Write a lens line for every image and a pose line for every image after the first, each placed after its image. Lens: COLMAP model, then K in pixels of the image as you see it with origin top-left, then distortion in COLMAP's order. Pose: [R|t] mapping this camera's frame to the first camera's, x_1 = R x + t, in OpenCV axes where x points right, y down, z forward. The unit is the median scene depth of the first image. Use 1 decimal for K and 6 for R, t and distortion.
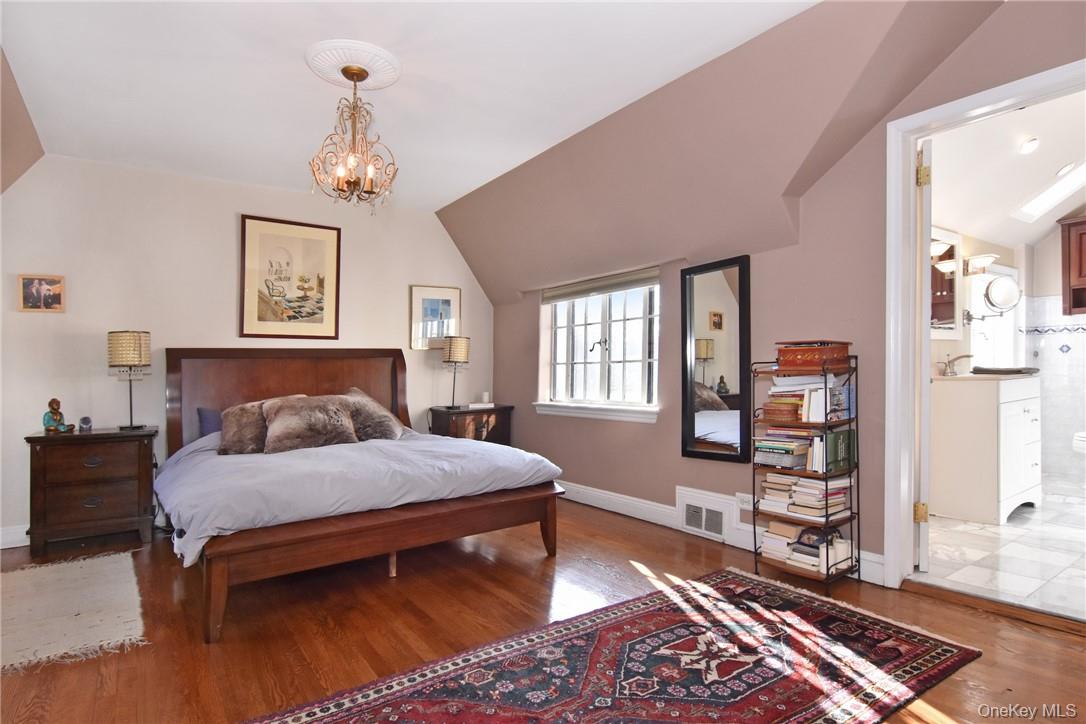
lens RADIAL K [[591.3, 0, 562.2], [0, 591.3, 383.6], [0, 0, 1]] dist [-0.013206, 0.001119]
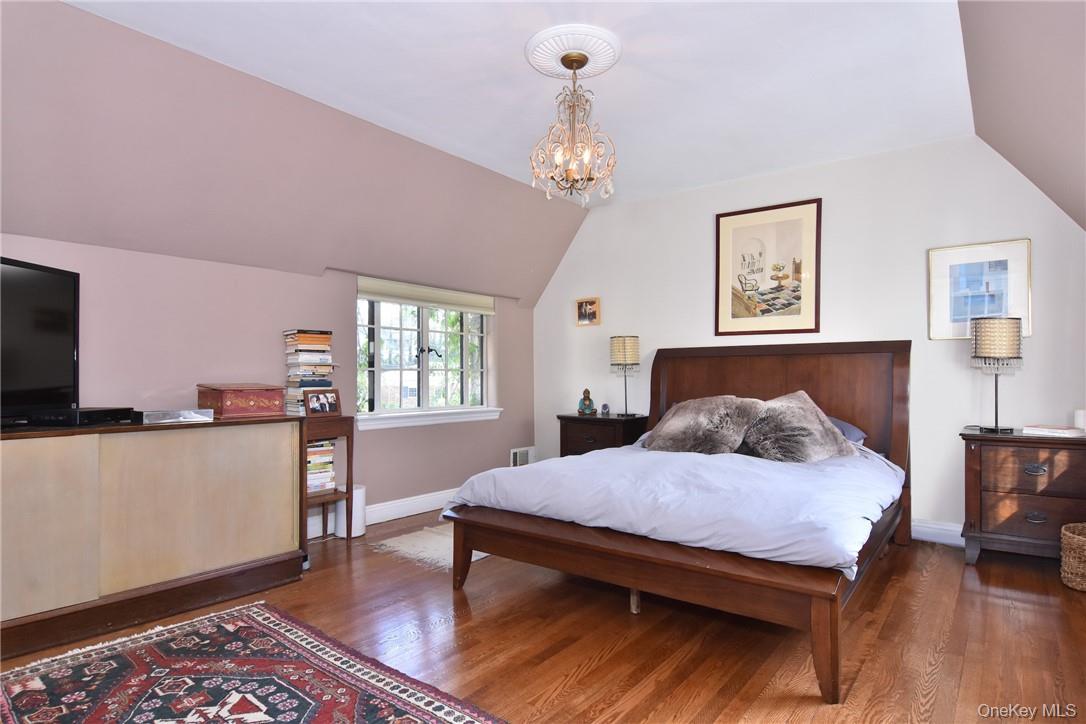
lens RADIAL K [[591.3, 0, 538.1], [0, 591.3, 359.4], [0, 0, 1]] dist [-0.013206, 0.001119]
pose [[0.263404, -0.007715, -0.964655, 0.333457], [-0.024709, 0.999586, -0.014742, -0.015369], [0.964369, 0.027719, 0.263104, 0.421114]]
